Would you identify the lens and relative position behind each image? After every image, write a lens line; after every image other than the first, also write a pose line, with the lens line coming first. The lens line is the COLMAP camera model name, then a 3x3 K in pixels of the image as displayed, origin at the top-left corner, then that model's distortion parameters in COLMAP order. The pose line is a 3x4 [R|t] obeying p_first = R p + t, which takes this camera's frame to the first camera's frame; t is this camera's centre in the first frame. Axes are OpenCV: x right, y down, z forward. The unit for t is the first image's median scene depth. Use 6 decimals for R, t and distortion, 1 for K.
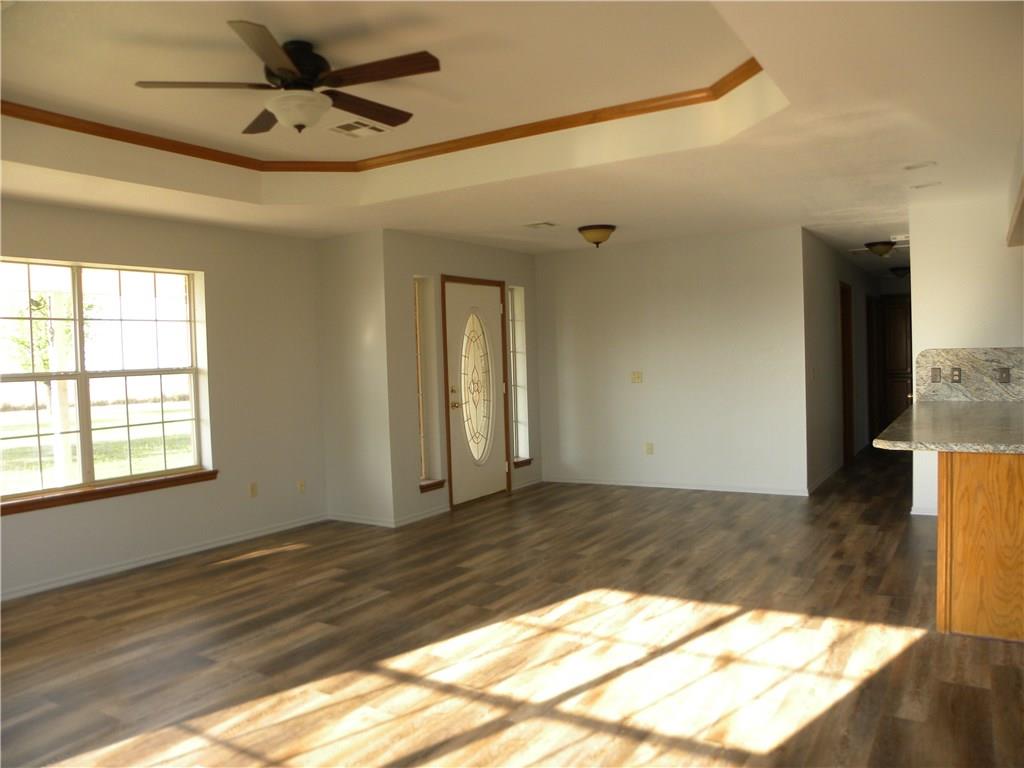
lens RADIAL K [[783.0, 0, 510.9], [0, 783.0, 388.8], [0, 0, 1]] dist [-0.111865, 0.017909]
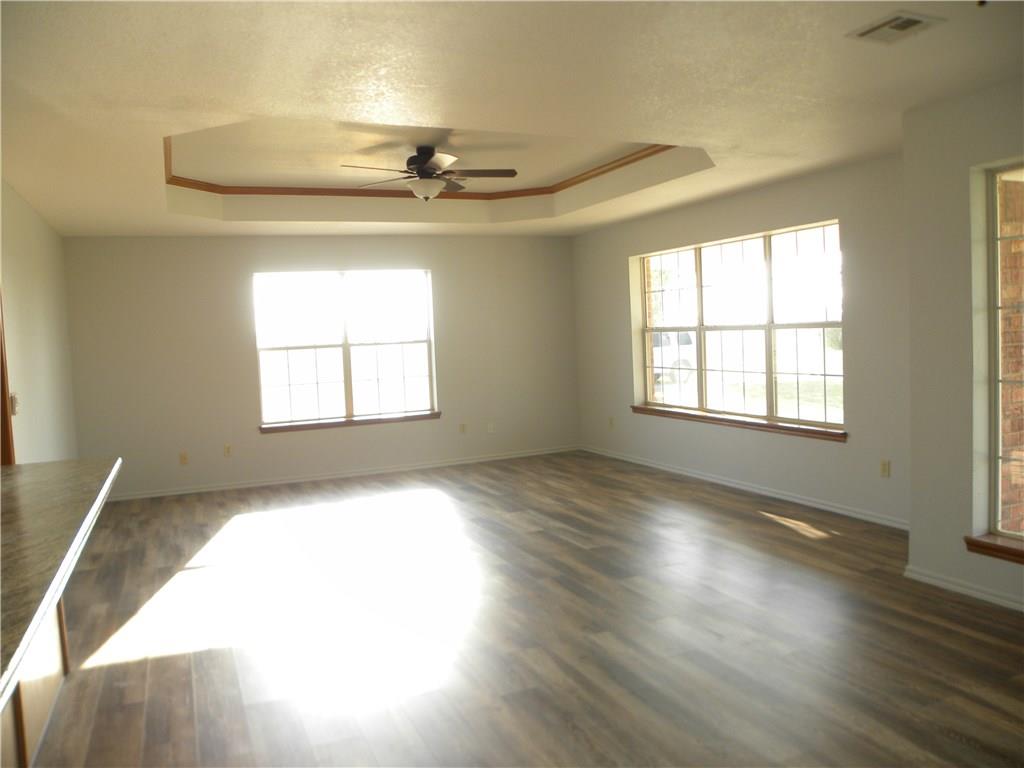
lens RADIAL K [[783.0, 0, 509.9], [0, 783.0, 392.5], [0, 0, 1]] dist [-0.111865, 0.017909]
pose [[-0.569607, 0.120340, -0.813060, 0.683095], [0.032917, 0.991770, 0.123731, -0.080632], [0.821258, 0.043715, -0.568880, 1.380994]]
